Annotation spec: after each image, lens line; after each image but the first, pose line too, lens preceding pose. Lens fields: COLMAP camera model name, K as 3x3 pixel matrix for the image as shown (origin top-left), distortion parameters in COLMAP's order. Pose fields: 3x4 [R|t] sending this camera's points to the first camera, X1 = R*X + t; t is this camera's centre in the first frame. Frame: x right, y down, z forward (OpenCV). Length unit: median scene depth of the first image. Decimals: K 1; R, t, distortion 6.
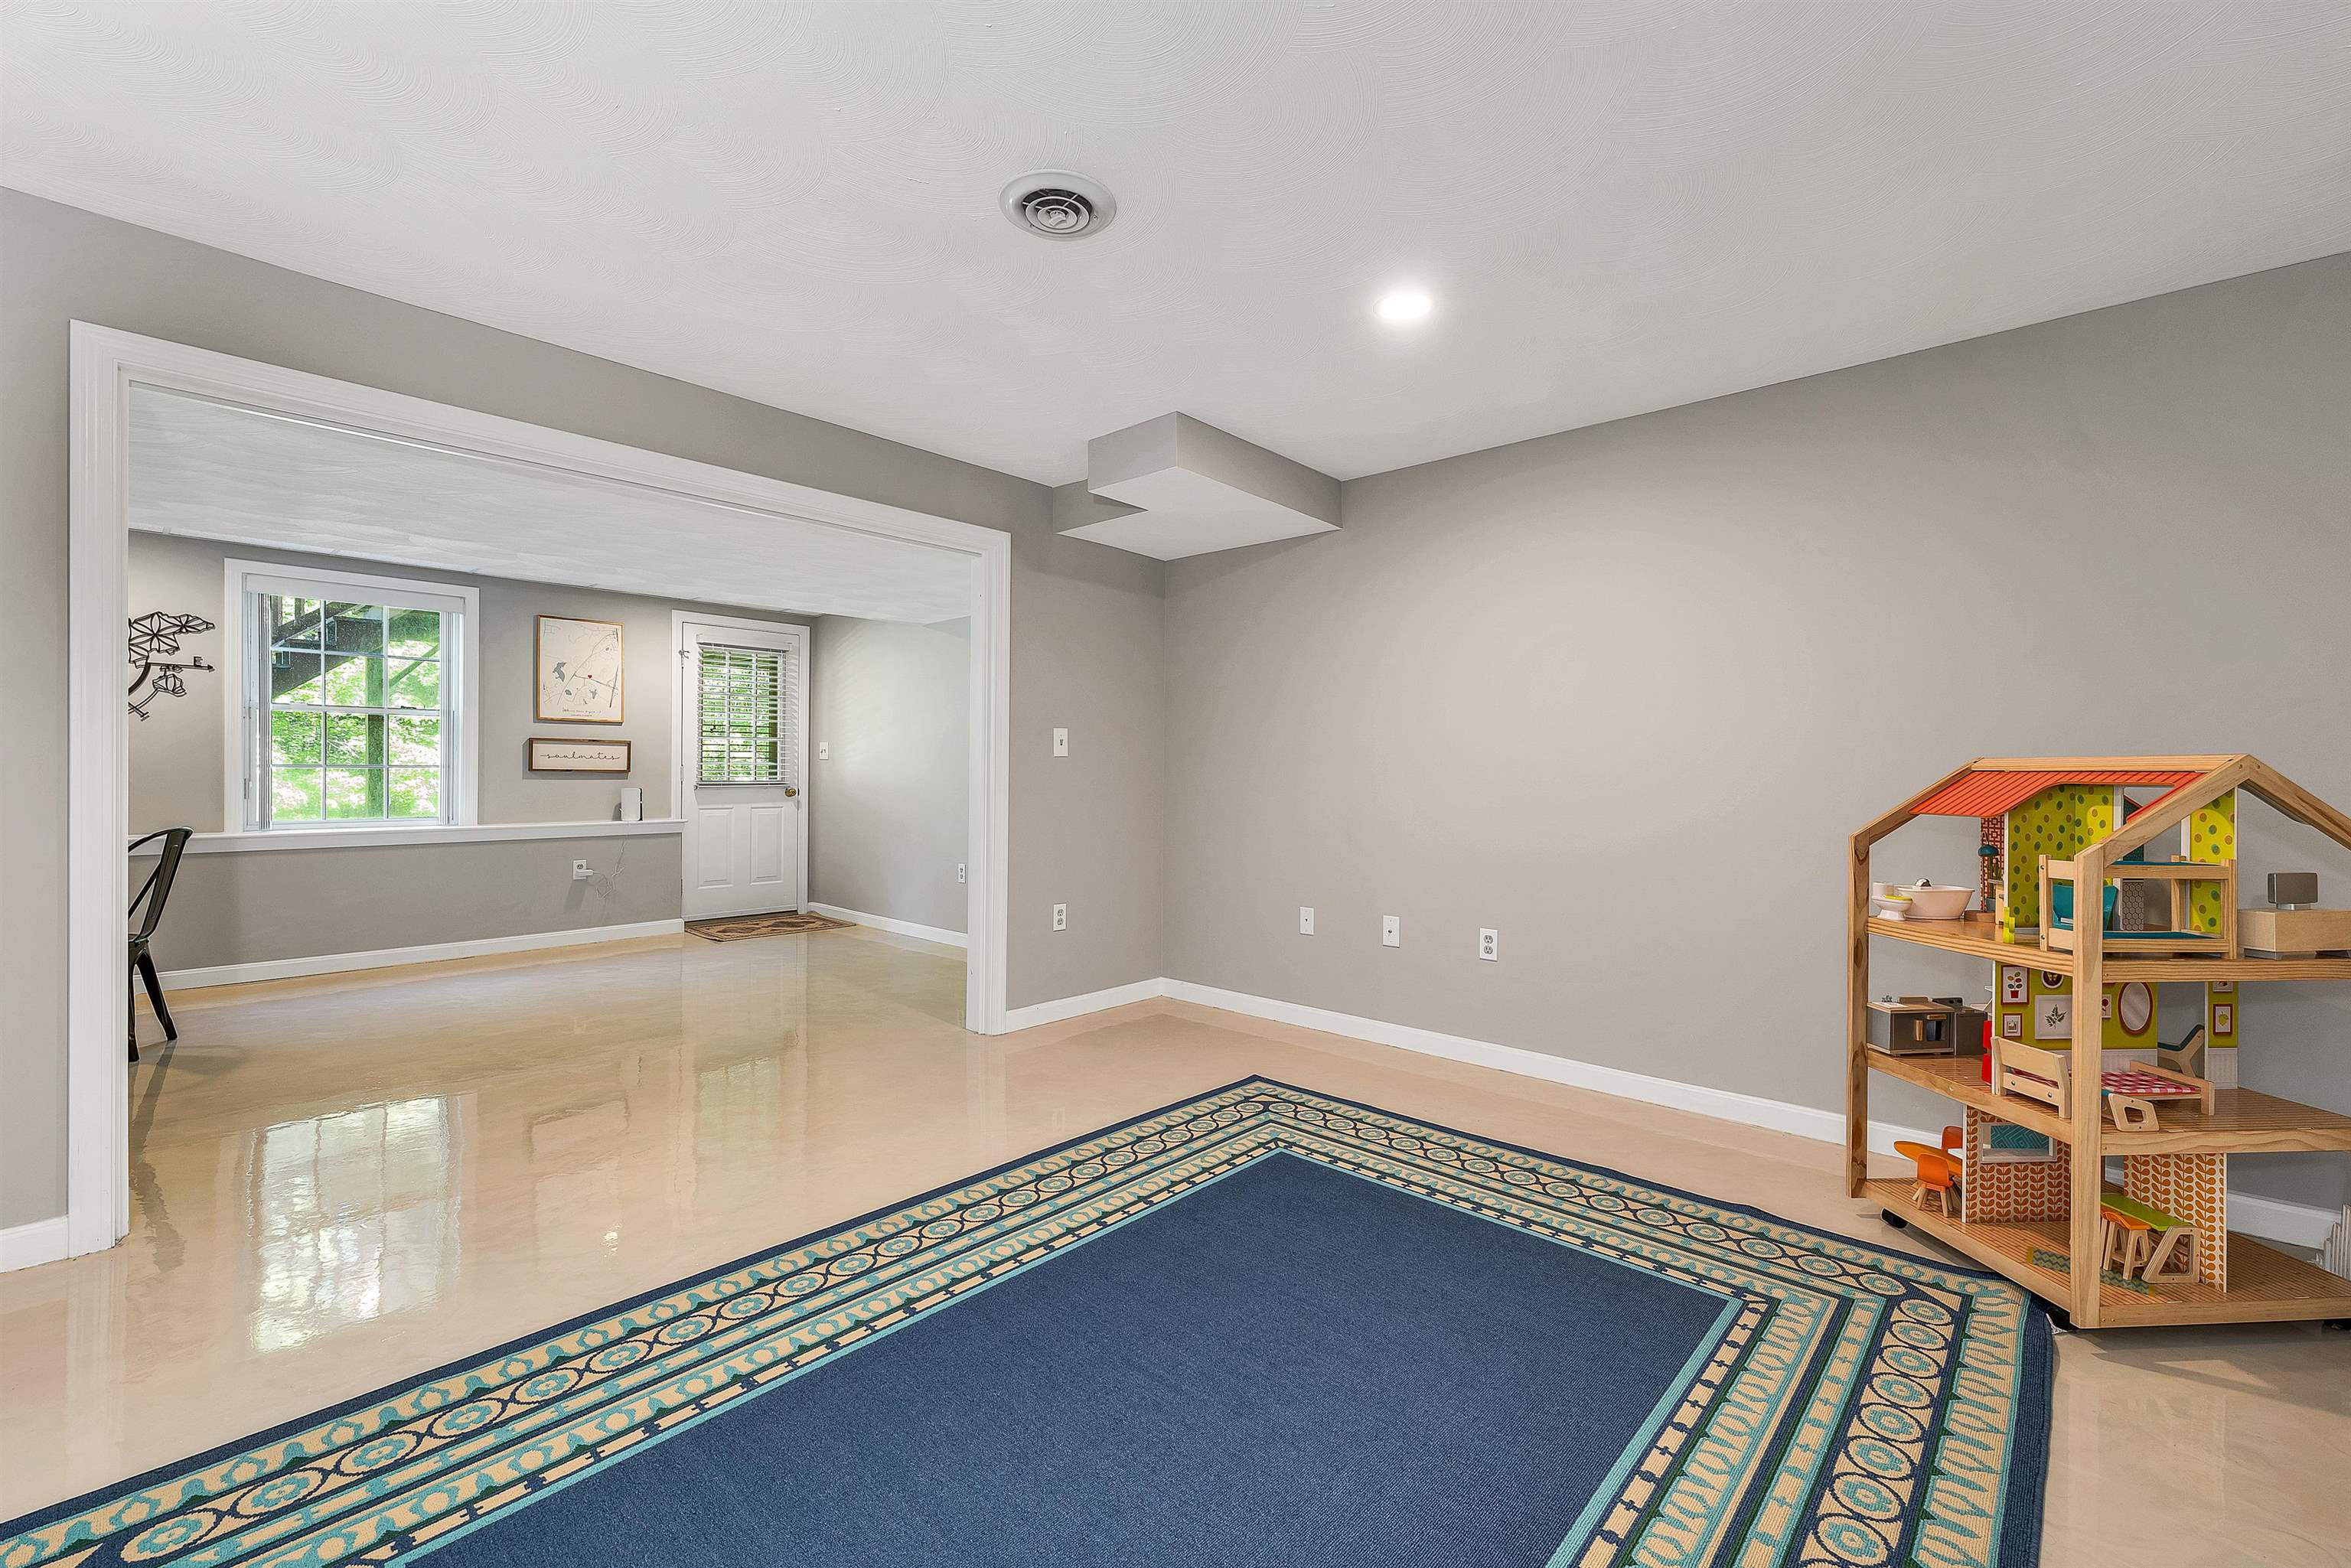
lens RADIAL K [[977.6, 0, 1161.9], [0, 977.6, 777.9], [0, 0, 1]] dist [-0.001929, -0.000069]
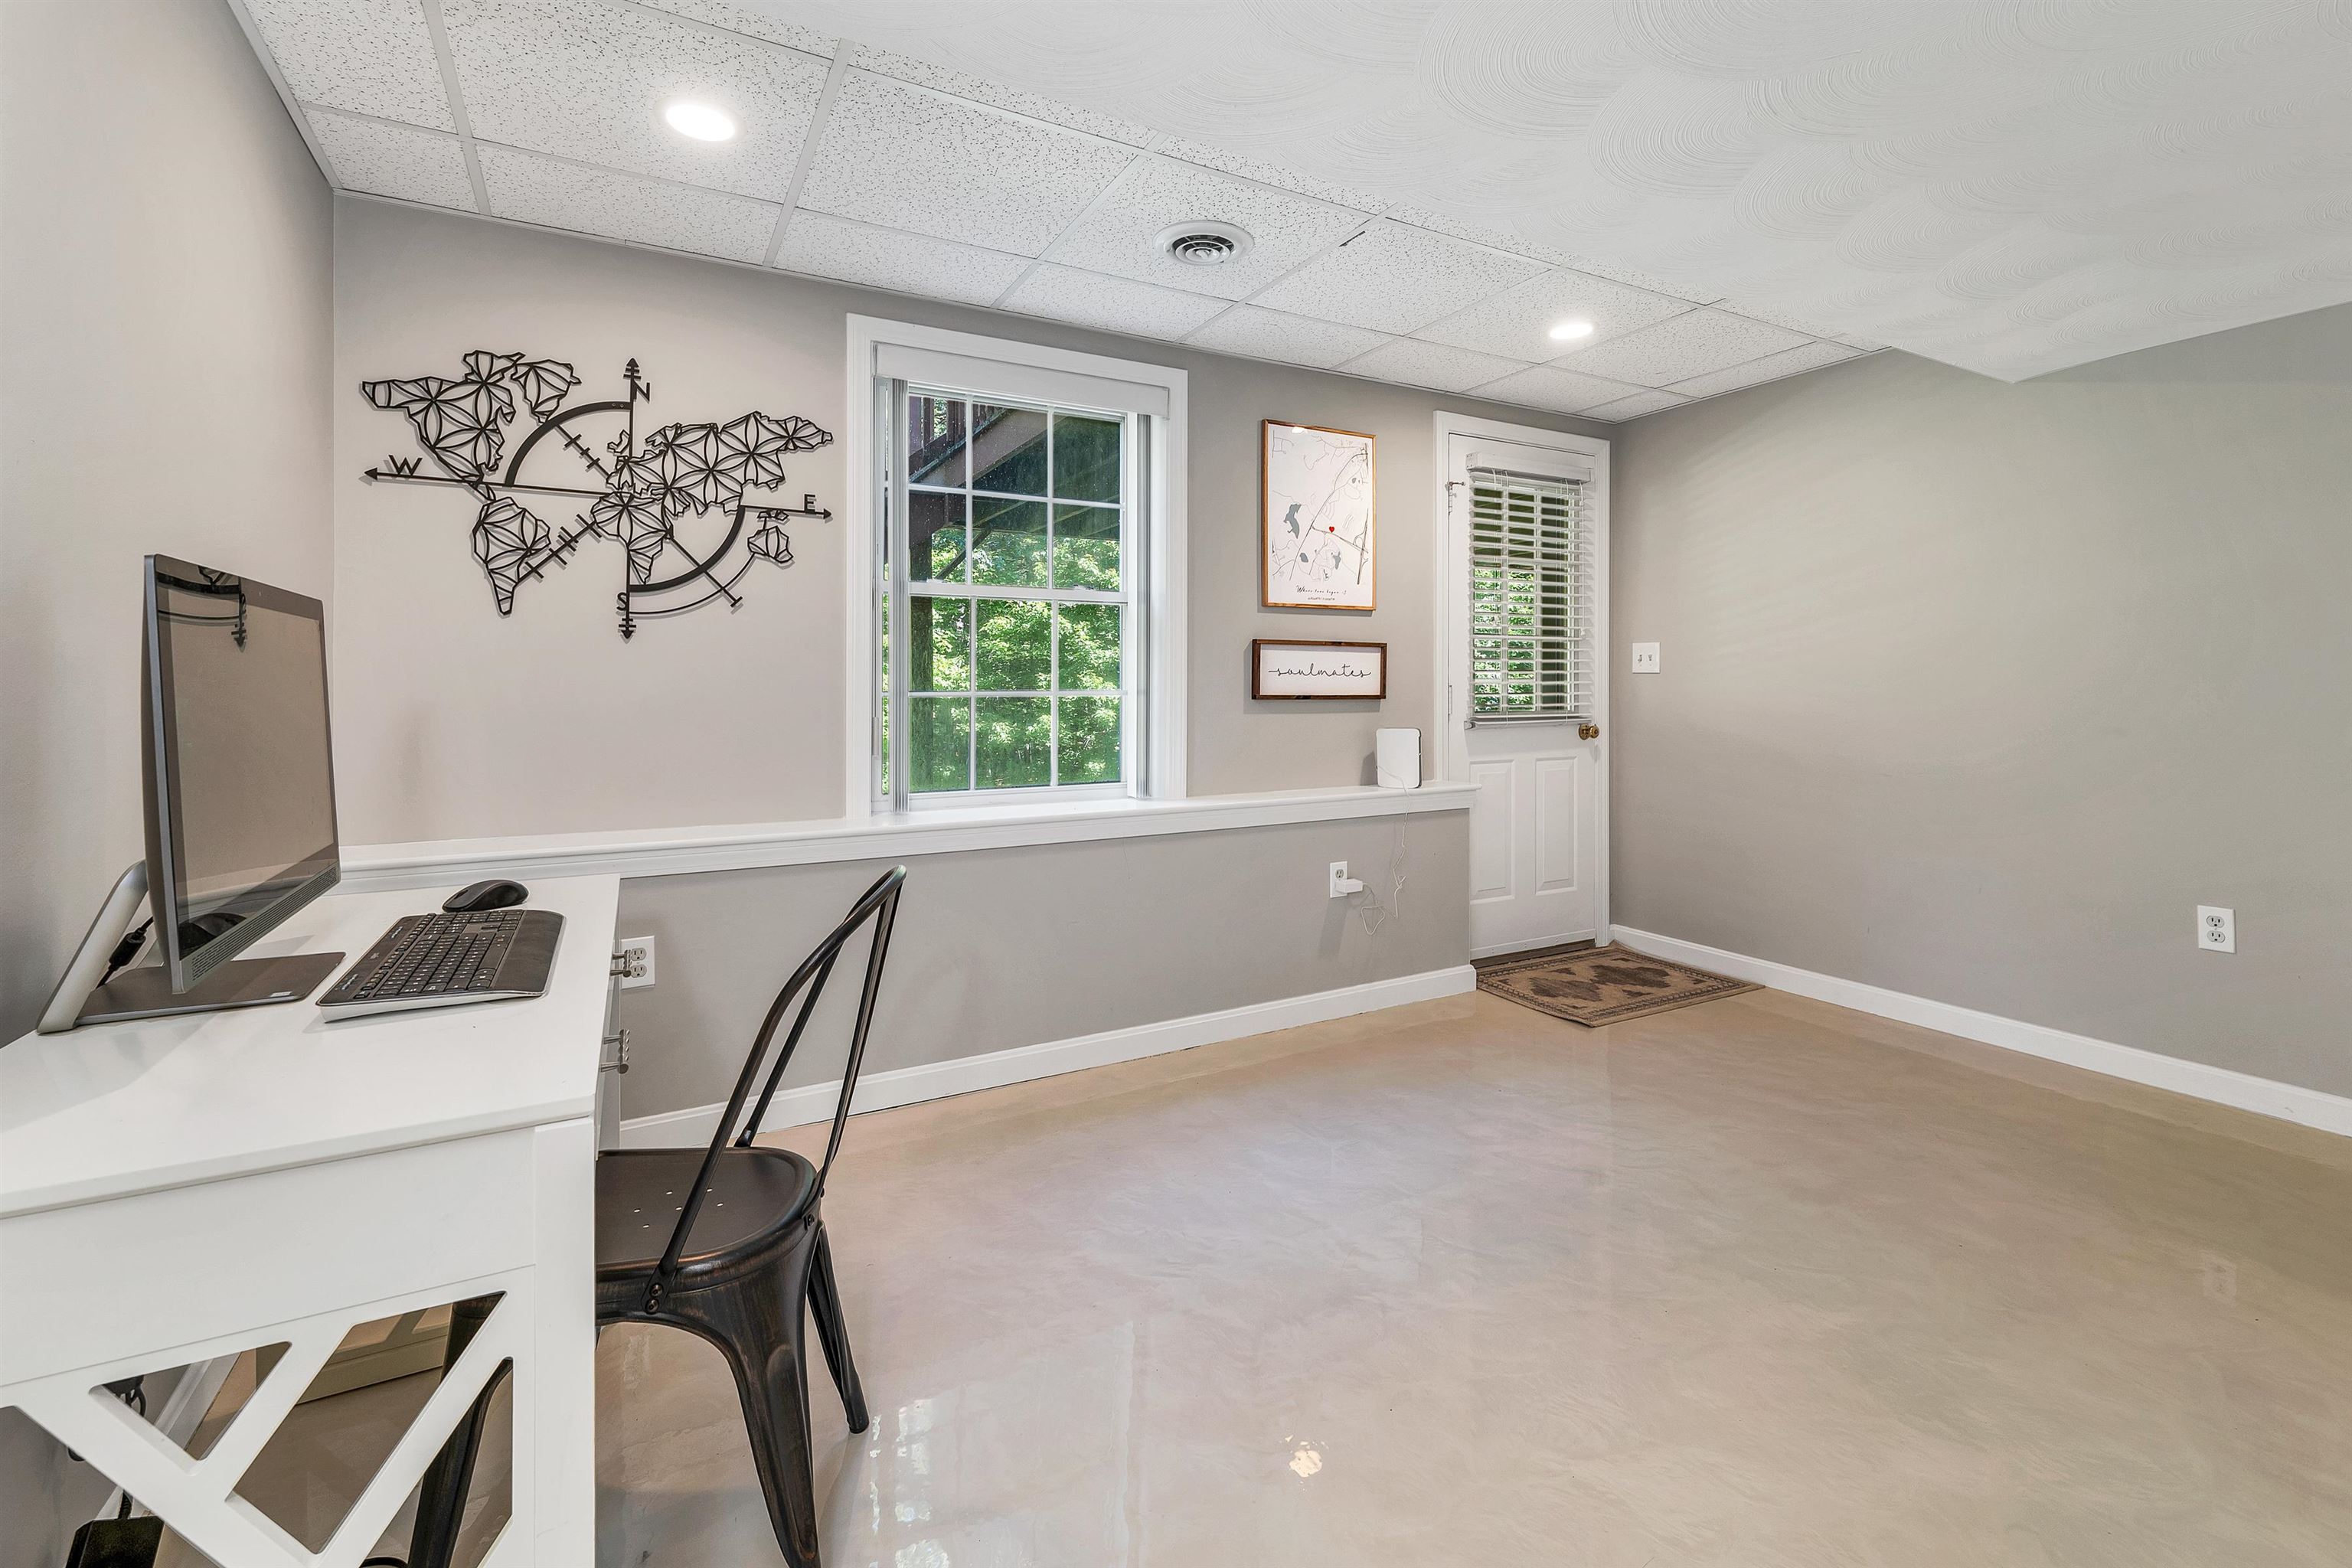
lens RADIAL K [[978.1, 0, 1141.9], [0, 978.1, 677.8], [0, 0, 1]] dist [-0.001929, -0.000069]
pose [[0.944701, -0.005423, -0.327888, -0.470945], [0.002101, 0.999943, -0.010483, -0.011864], [0.327927, 0.009214, 0.944658, 0.405580]]
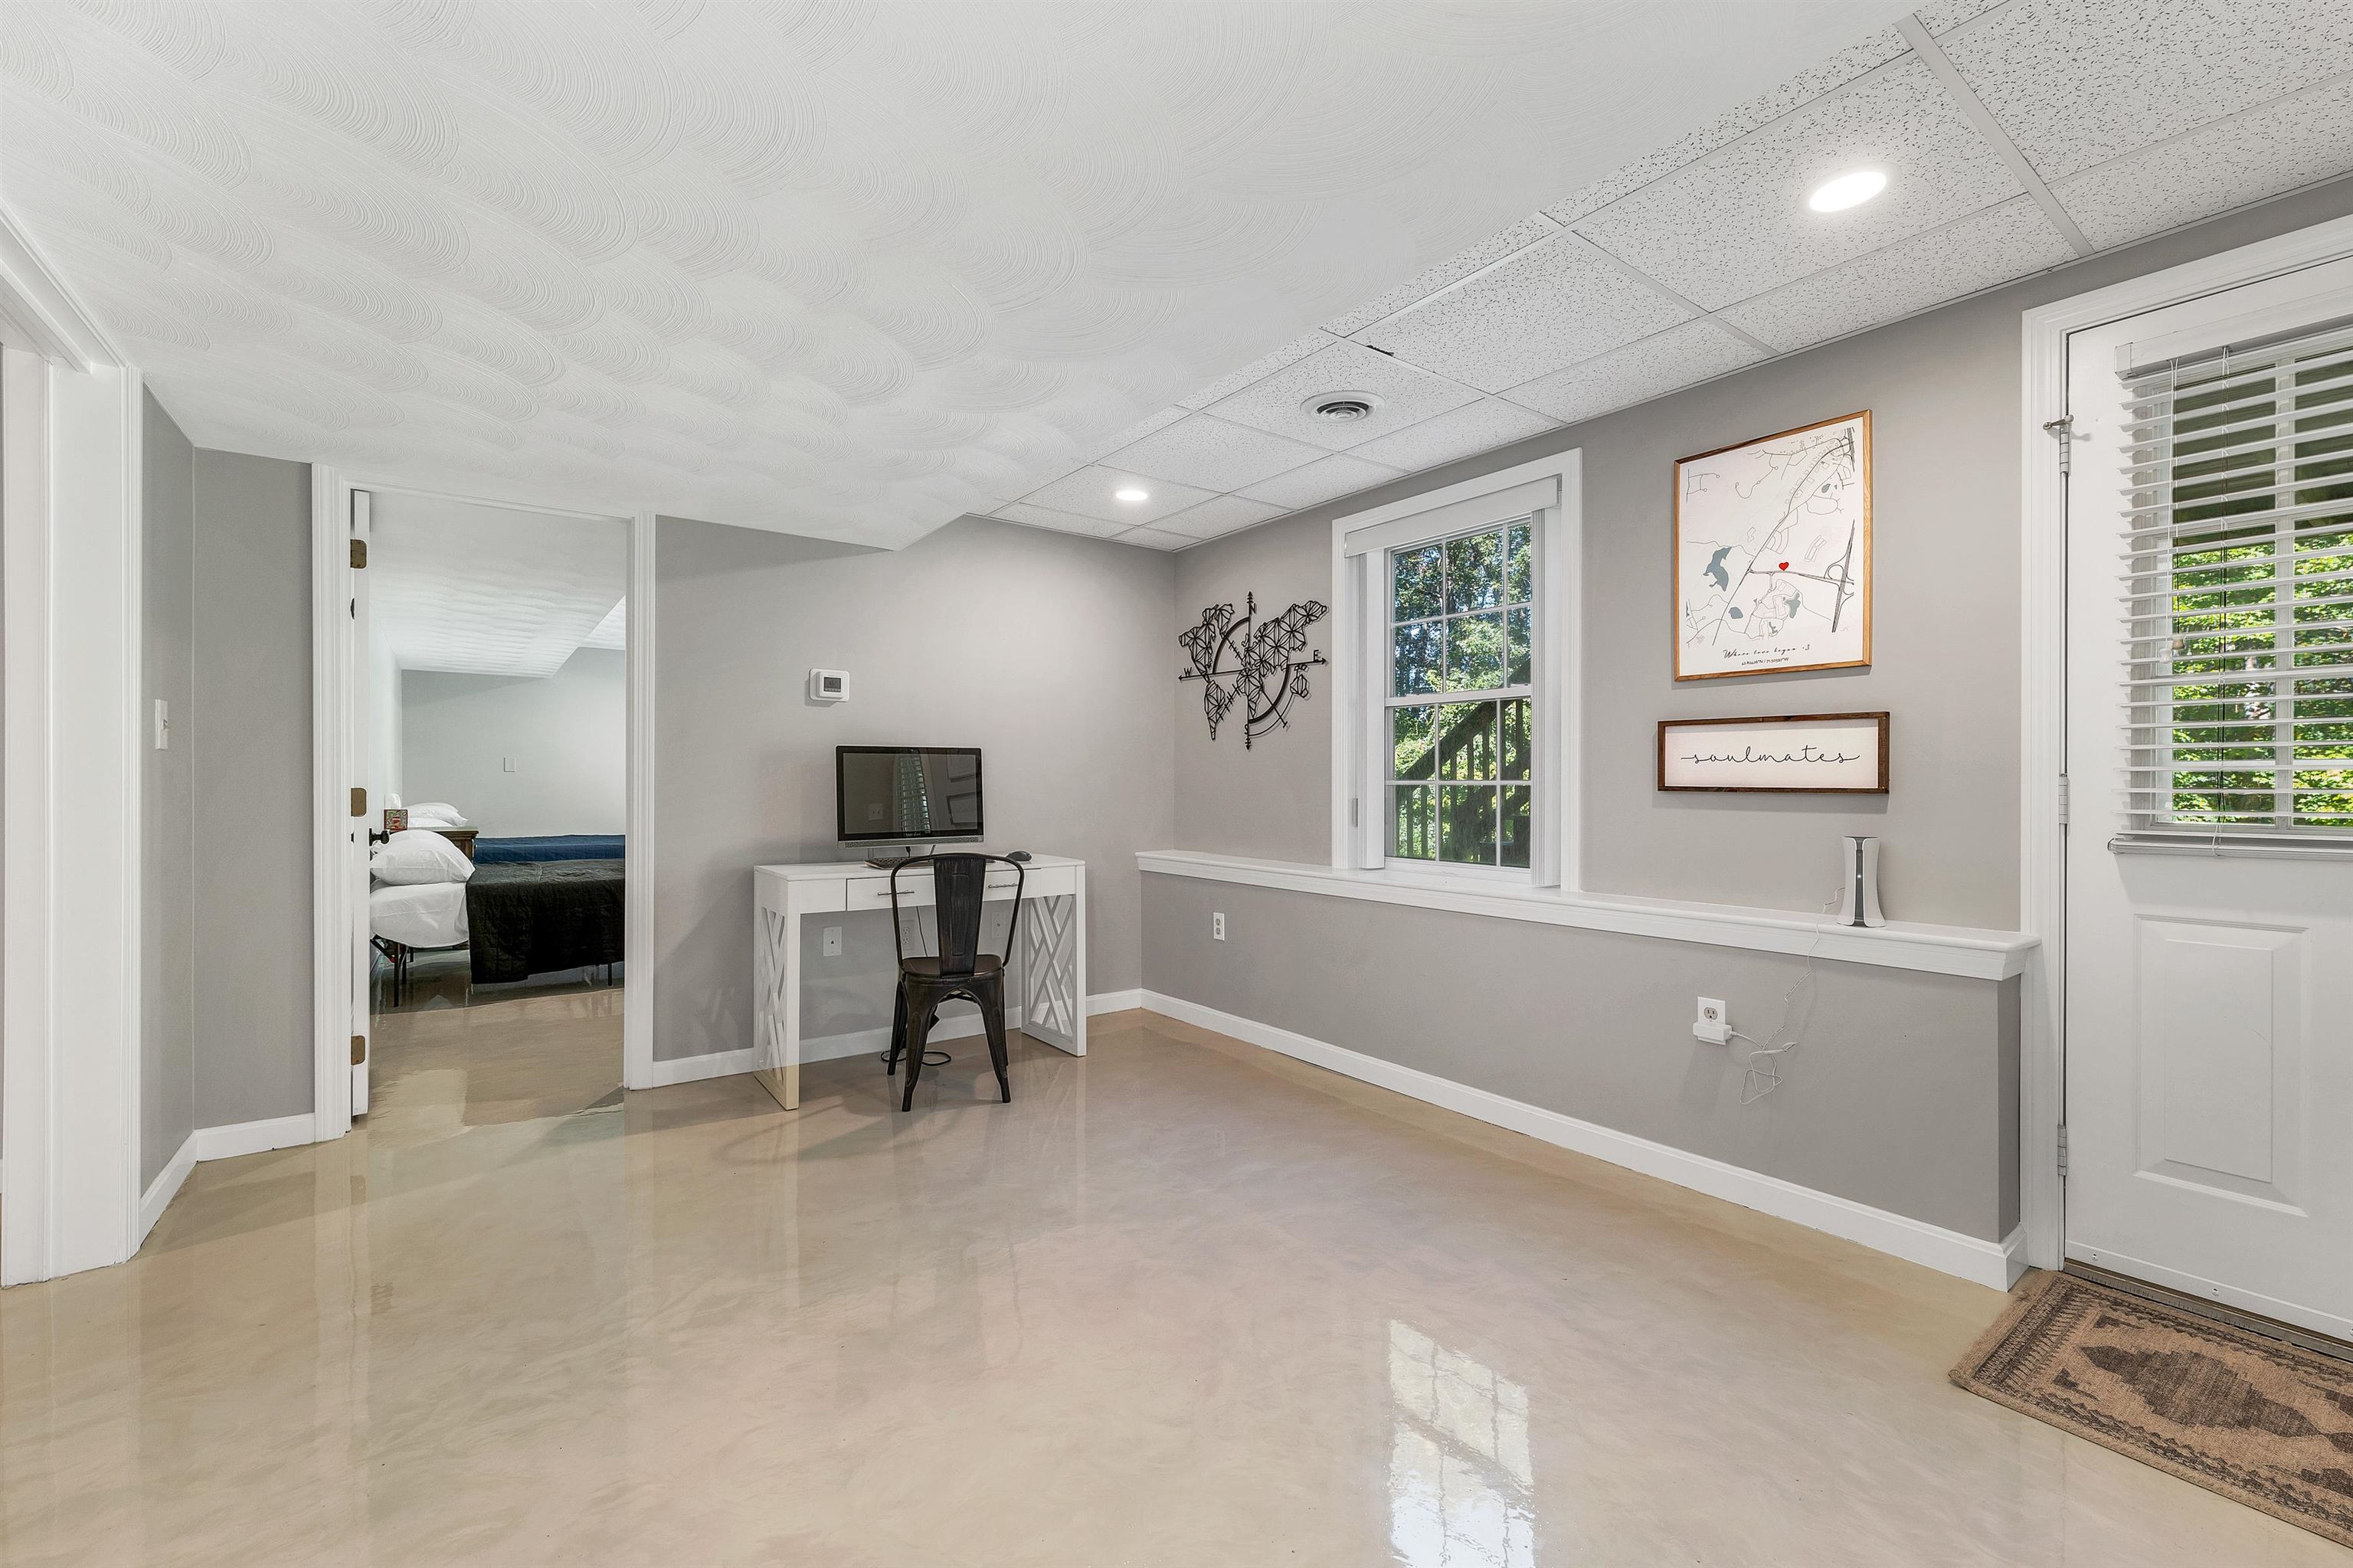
lens RADIAL K [[978.5, 0, 1167.8], [0, 978.5, 775.8], [0, 0, 1]] dist [-0.001929, -0.000069]
pose [[-0.187736, -0.009081, -0.982178, -0.115154], [-0.007001, 0.999944, -0.007907, -0.007648], [0.982195, 0.005392, -0.187789, 0.764280]]
